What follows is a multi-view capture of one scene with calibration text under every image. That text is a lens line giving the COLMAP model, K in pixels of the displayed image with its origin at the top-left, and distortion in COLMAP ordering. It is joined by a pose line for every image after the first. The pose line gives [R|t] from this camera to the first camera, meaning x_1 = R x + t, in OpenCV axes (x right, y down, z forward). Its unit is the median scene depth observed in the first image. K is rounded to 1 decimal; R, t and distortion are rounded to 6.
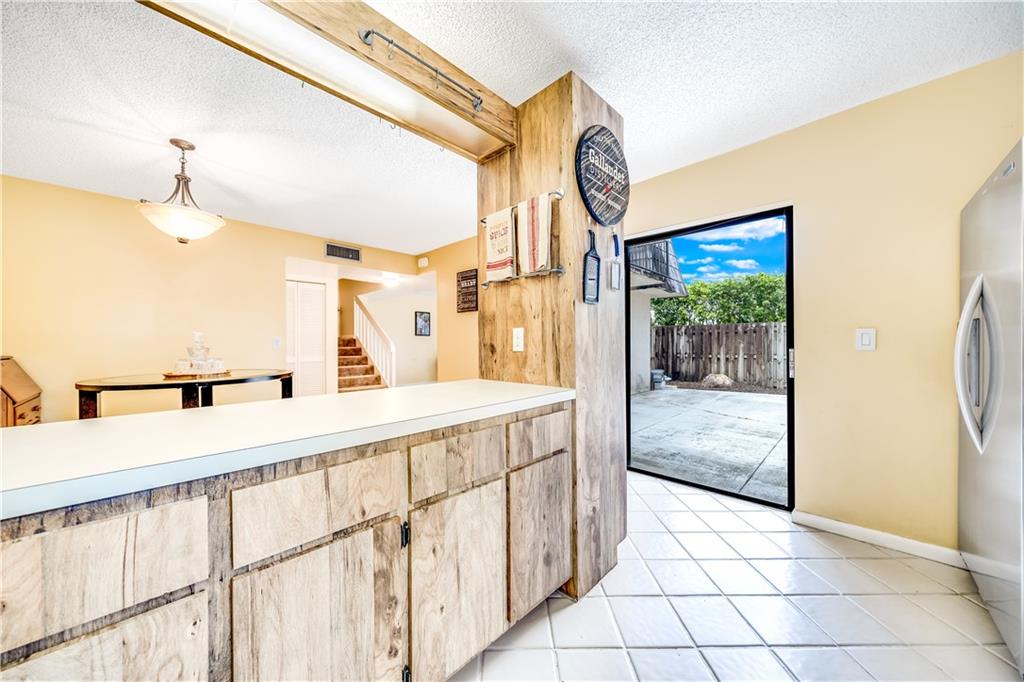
lens RADIAL K [[352.1, 0, 507.3], [0, 352.1, 342.3], [0, 0, 1]] dist [-0.004507, 0.000612]
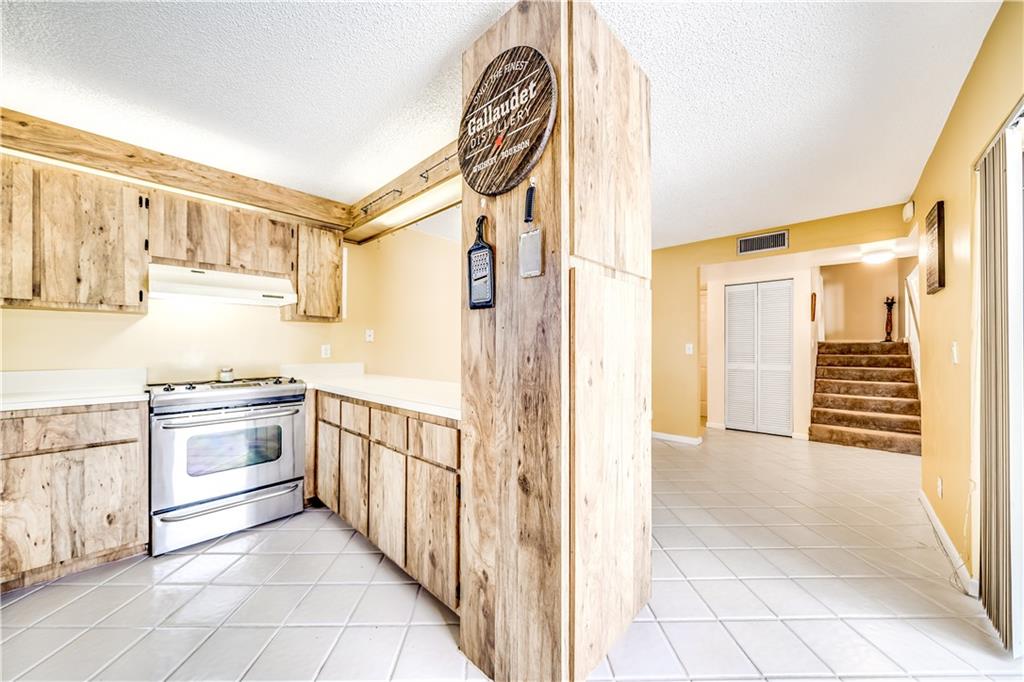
lens RADIAL K [[356.3, 0, 508.2], [0, 356.3, 344.1], [0, 0, 1]] dist [-0.006307, 0.000555]
pose [[0.021979, -0.003330, -0.999753, 1.025635], [0.000765, 0.999994, -0.003314, -0.027405], [0.999758, -0.000692, 0.021982, 1.031180]]
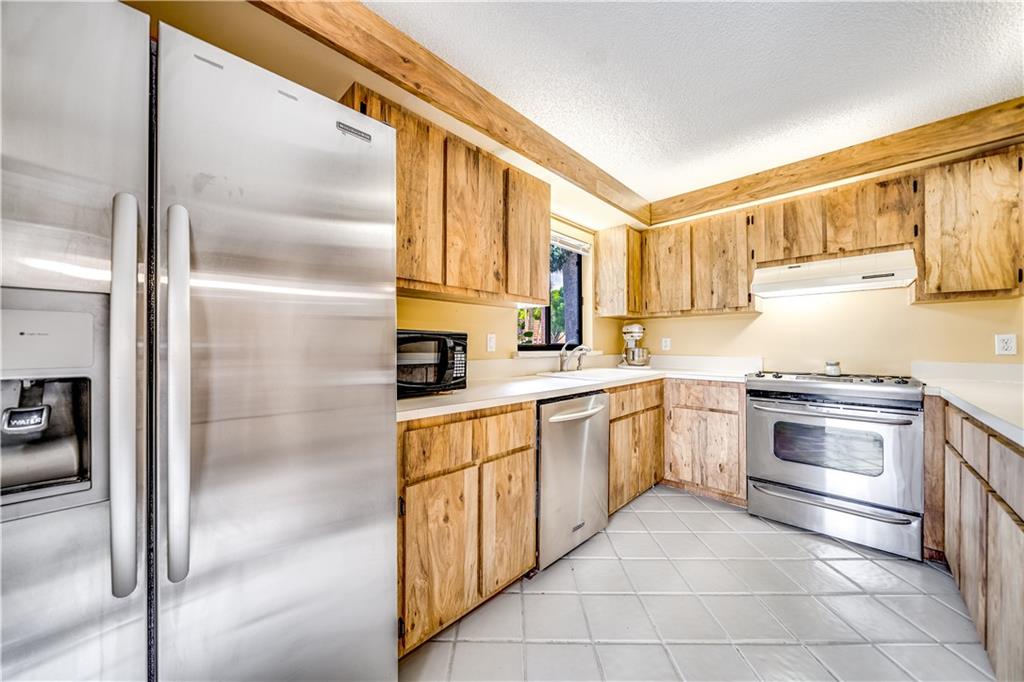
lens RADIAL K [[352.1, 0, 502.8], [0, 352.1, 340.8], [0, 0, 1]] dist [-0.004507, 0.000612]
pose [[-0.999956, 0.005742, 0.007474, 0.788478], [0.005653, 0.999914, -0.011835, -0.003461], [-0.007541, -0.011792, -0.999902, 1.293371]]
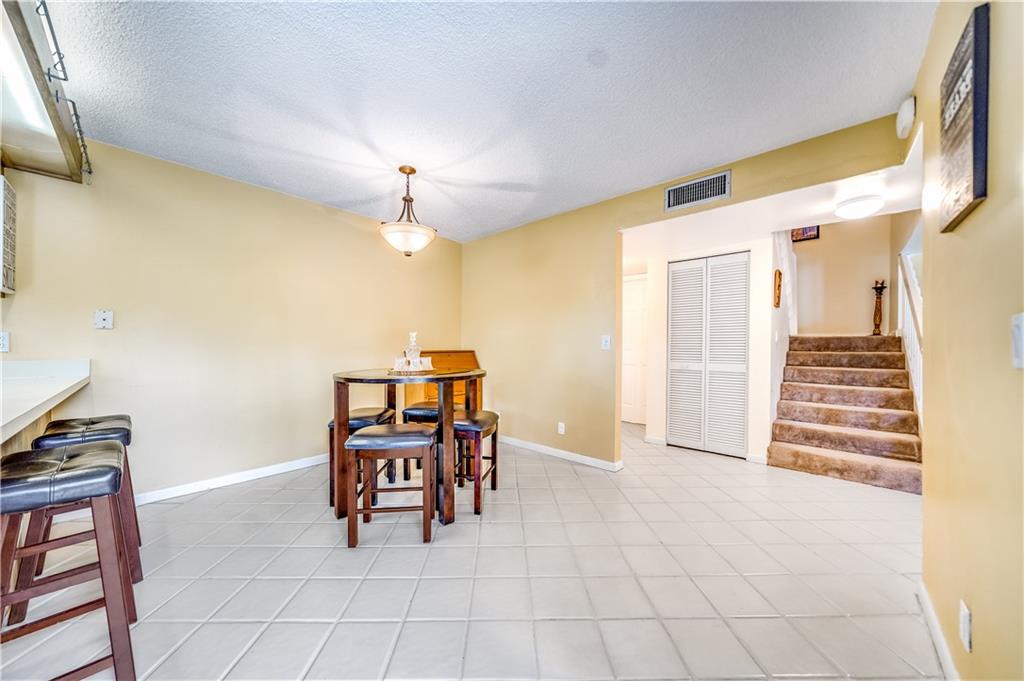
lens RADIAL K [[356.3, 0, 500.5], [0, 356.3, 345.0], [0, 0, 1]] dist [-0.006307, 0.000555]
pose [[0.021003, 0.004194, -0.999771, 0.363869], [-0.003873, 0.999984, 0.004114, 0.011870], [0.999772, 0.003786, 0.021019, 1.813280]]
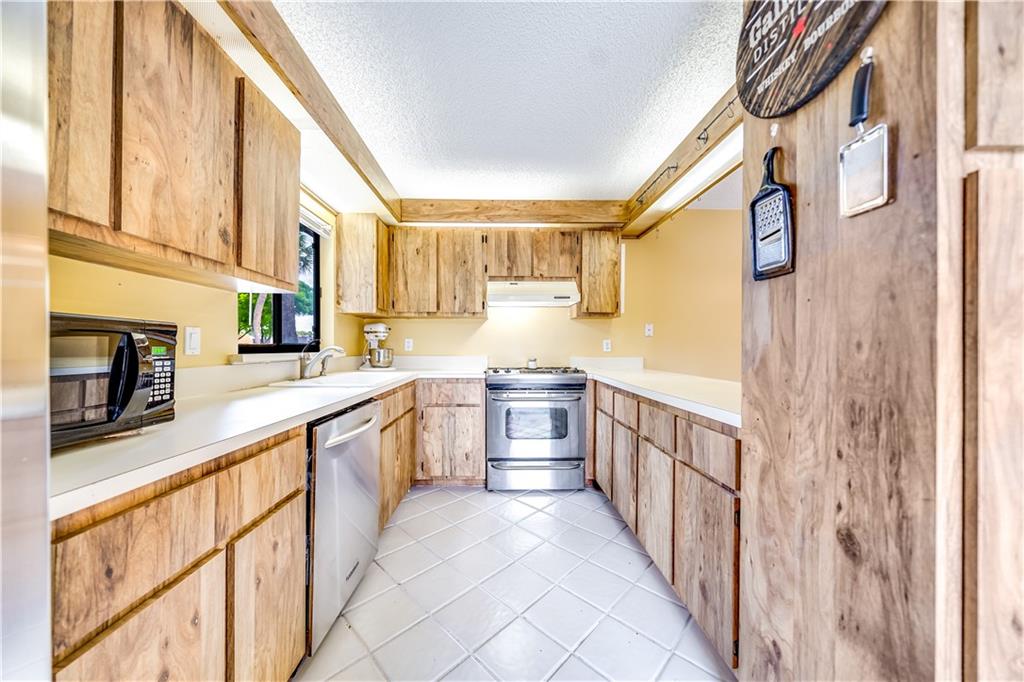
lens RADIAL K [[352.1, 0, 505.7], [0, 352.1, 345.6], [0, 0, 1]] dist [-0.004507, 0.000612]
pose [[-0.695608, 0.002831, -0.718416, 0.935867], [0.001738, 0.999996, 0.002258, -0.002229], [0.718419, 0.000322, -0.695610, 1.074312]]
